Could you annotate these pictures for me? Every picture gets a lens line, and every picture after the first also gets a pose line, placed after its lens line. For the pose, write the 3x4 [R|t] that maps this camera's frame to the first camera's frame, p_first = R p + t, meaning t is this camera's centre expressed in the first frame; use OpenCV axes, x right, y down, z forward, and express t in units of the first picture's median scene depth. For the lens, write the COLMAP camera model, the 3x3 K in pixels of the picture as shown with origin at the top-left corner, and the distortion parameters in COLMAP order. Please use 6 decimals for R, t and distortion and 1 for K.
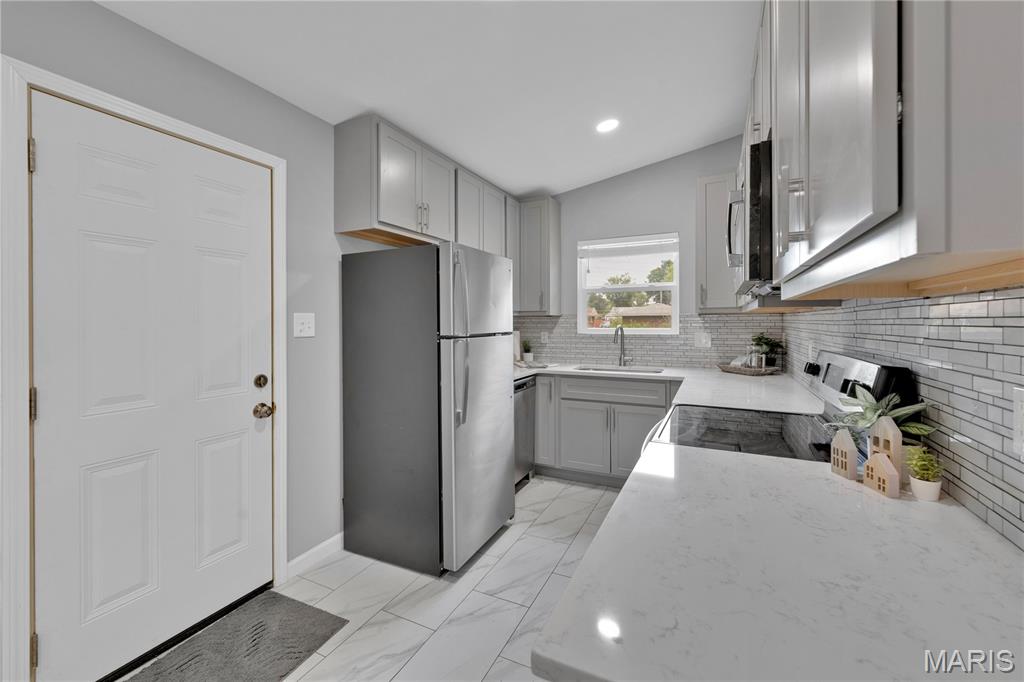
lens RADIAL K [[425.9, 0, 507.3], [0, 425.9, 321.4], [0, 0, 1]] dist [0.001800, -0.001139]
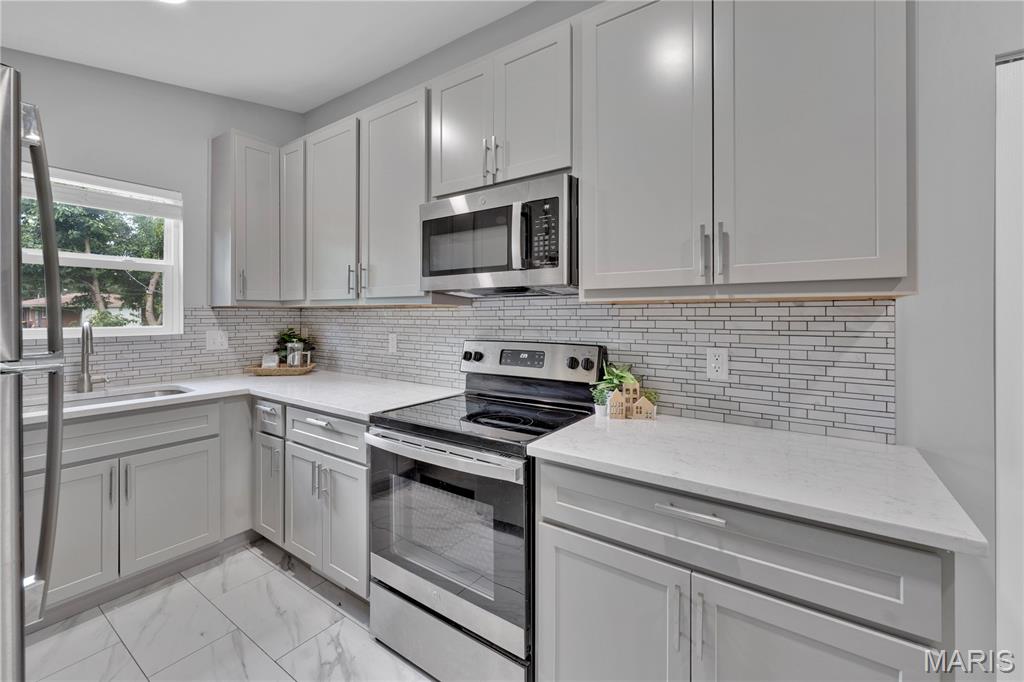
lens RADIAL K [[425.9, 0, 508.0], [0, 425.9, 314.9], [0, 0, 1]] dist [0.001800, -0.001139]
pose [[0.147154, 0.003895, 0.989106, -0.268442], [-0.002135, 0.999991, -0.003621, -0.001157], [-0.989111, -0.001579, 0.147161, 0.401889]]
